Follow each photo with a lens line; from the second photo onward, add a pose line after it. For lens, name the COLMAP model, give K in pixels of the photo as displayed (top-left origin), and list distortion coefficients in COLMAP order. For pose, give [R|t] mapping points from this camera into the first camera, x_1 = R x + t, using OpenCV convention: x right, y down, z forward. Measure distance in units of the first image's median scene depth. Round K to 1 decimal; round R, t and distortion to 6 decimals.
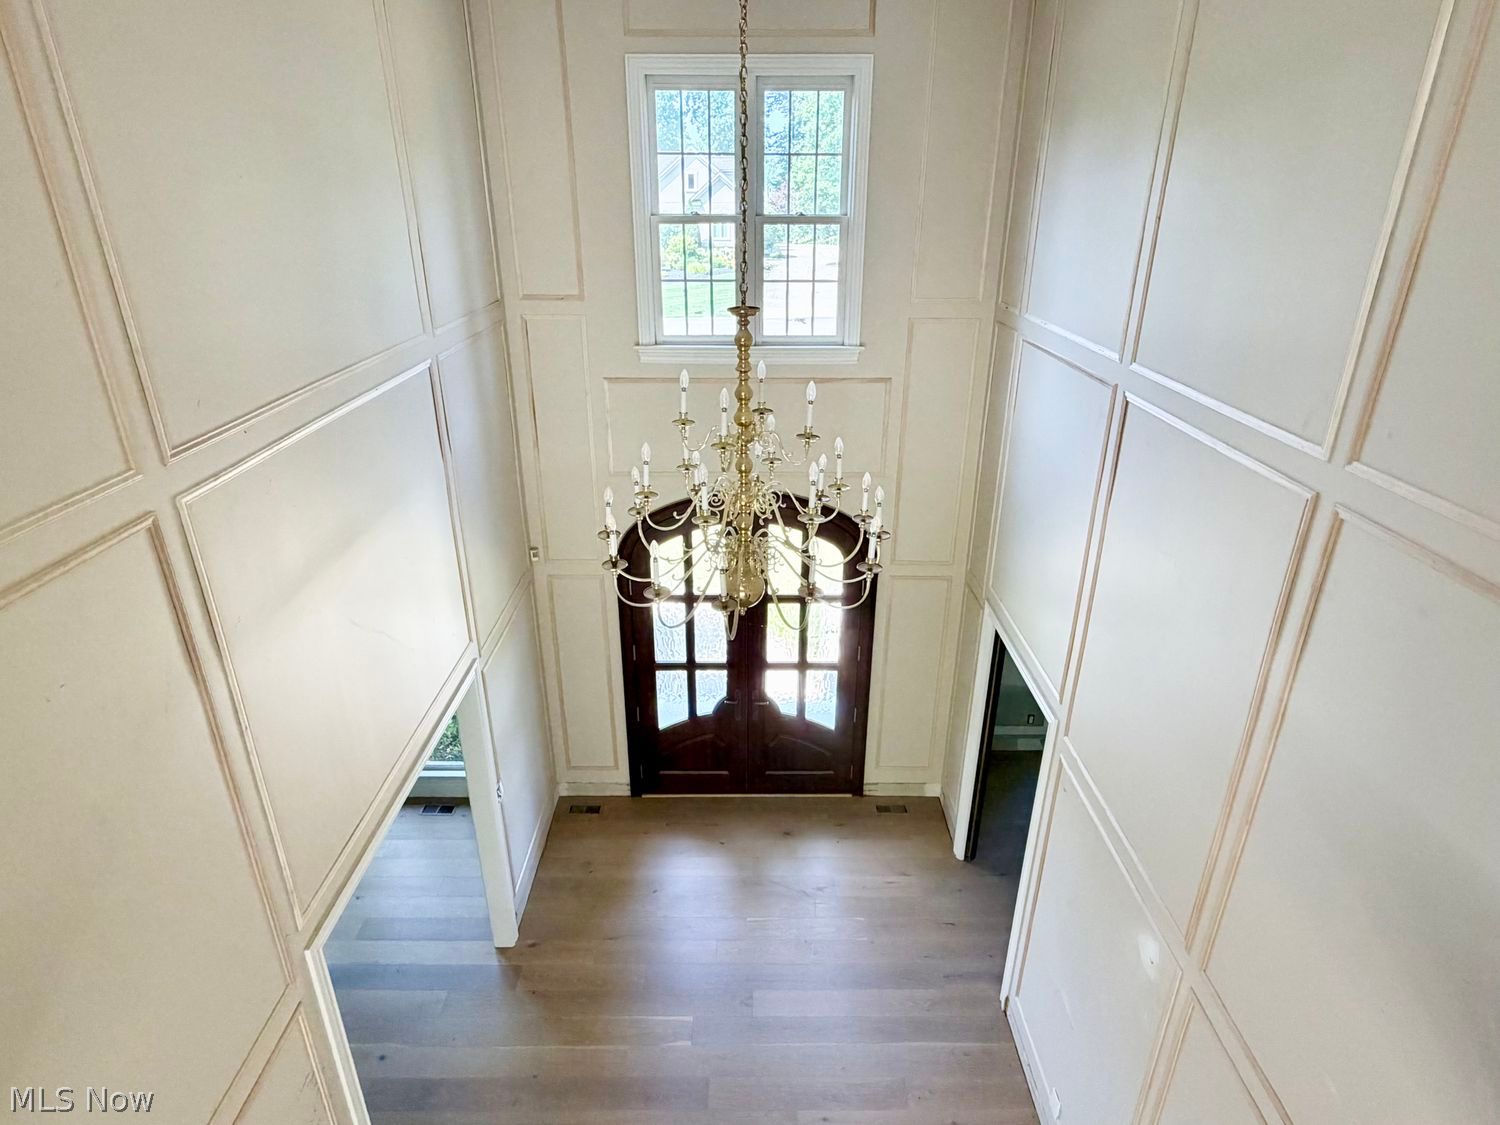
lens RADIAL K [[845.7, 0, 746.7], [0, 845.7, 564.1], [0, 0, 1]] dist [0.001101, 0.000673]
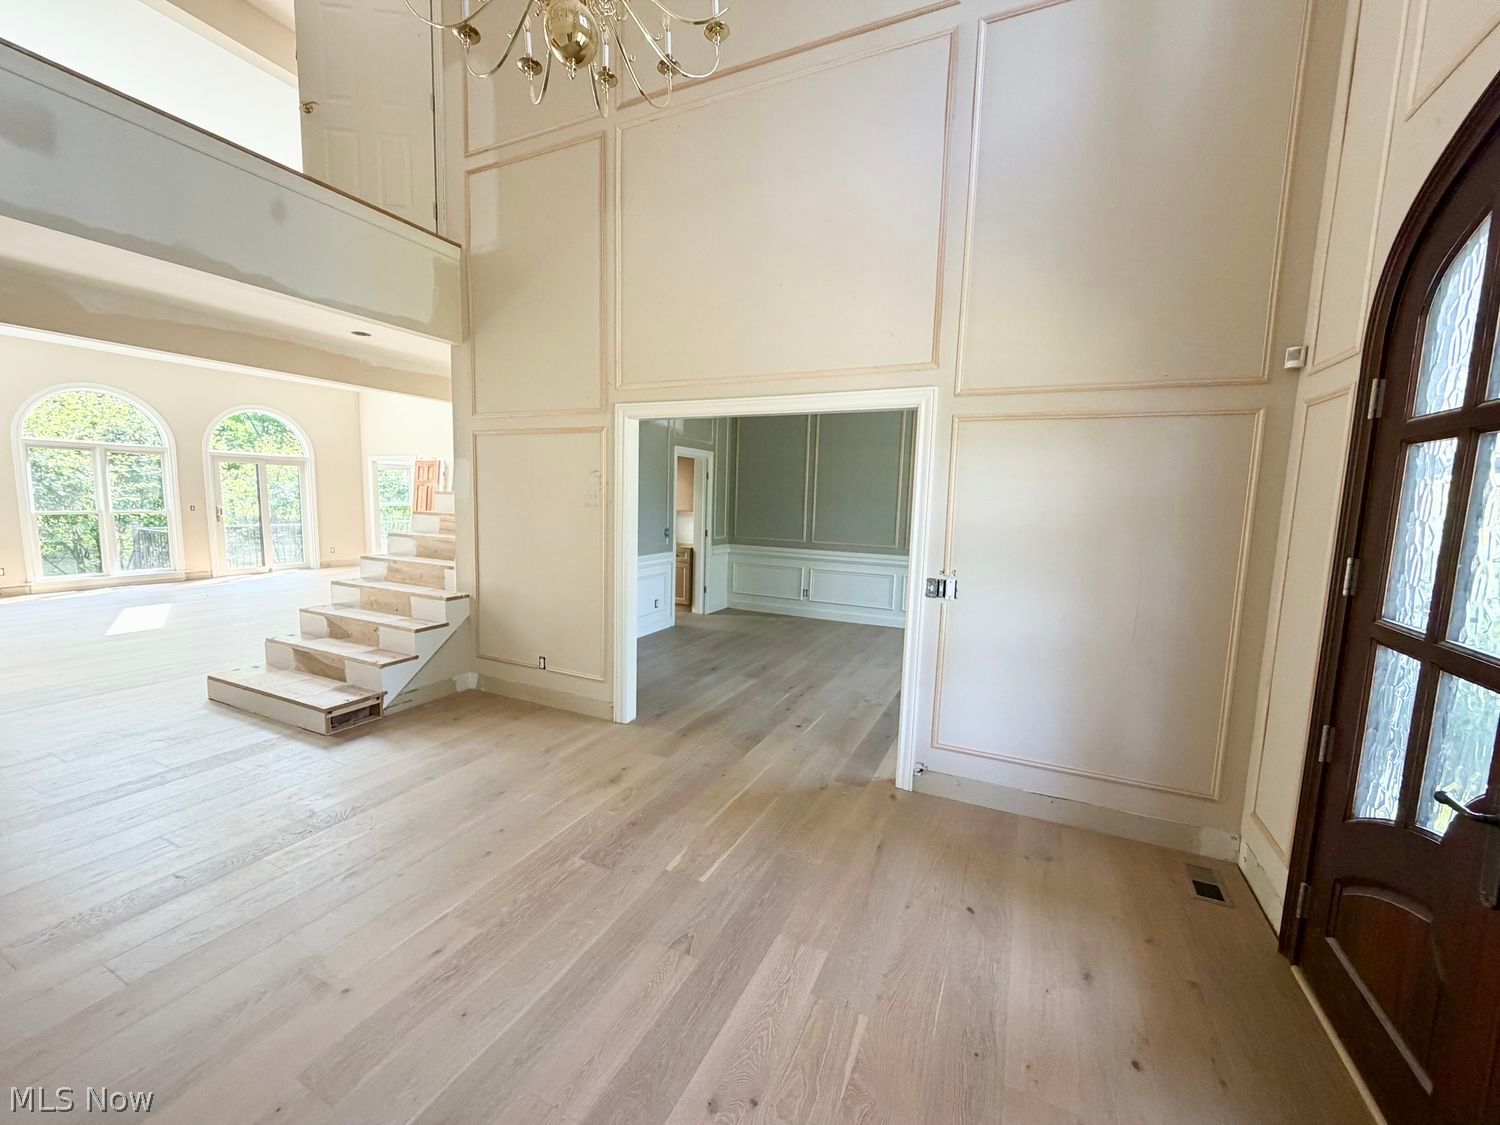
lens RADIAL K [[603.2, 0, 748.2], [0, 603.2, 563.4], [0, 0, 1]] dist [-0.001423, 0.000759]
pose [[-0.432803, 0.089069, -0.897078, 0.261521], [-0.391675, 0.877698, 0.276112, 0.131207], [0.811956, 0.470865, -0.344984, 0.851720]]
